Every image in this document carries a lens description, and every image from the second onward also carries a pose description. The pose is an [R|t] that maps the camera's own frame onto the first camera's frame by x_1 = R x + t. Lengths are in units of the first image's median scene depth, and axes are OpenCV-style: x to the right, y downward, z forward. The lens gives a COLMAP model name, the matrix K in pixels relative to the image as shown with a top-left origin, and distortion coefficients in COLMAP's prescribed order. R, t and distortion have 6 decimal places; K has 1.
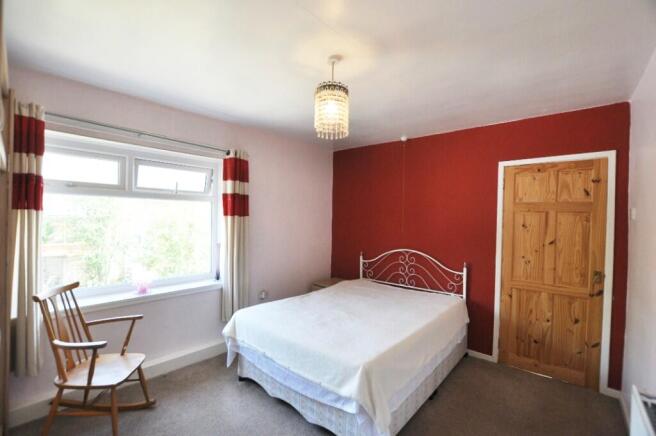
lens RADIAL K [[288.7, 0, 328.0], [0, 288.7, 218.0], [0, 0, 1]] dist [-0.001029, -0.000170]
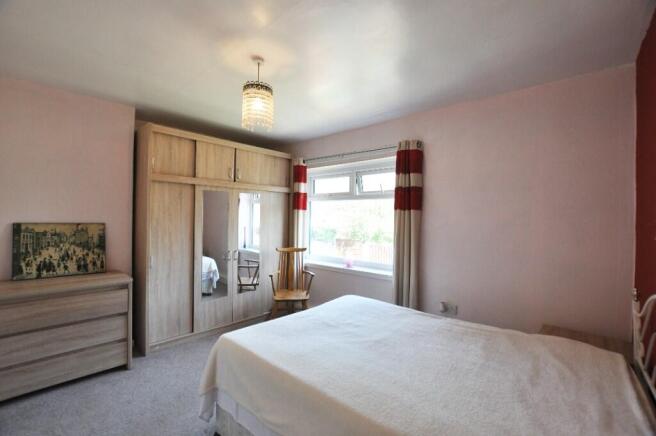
lens RADIAL K [[288.7, 0, 328.0], [0, 288.7, 218.0], [0, 0, 1]] dist [-0.001029, -0.000170]
pose [[0.013029, -0.029031, -0.999494, 0.734915], [-0.025519, 0.999243, -0.029357, 0.063305], [0.999589, 0.025888, 0.012278, 0.847267]]
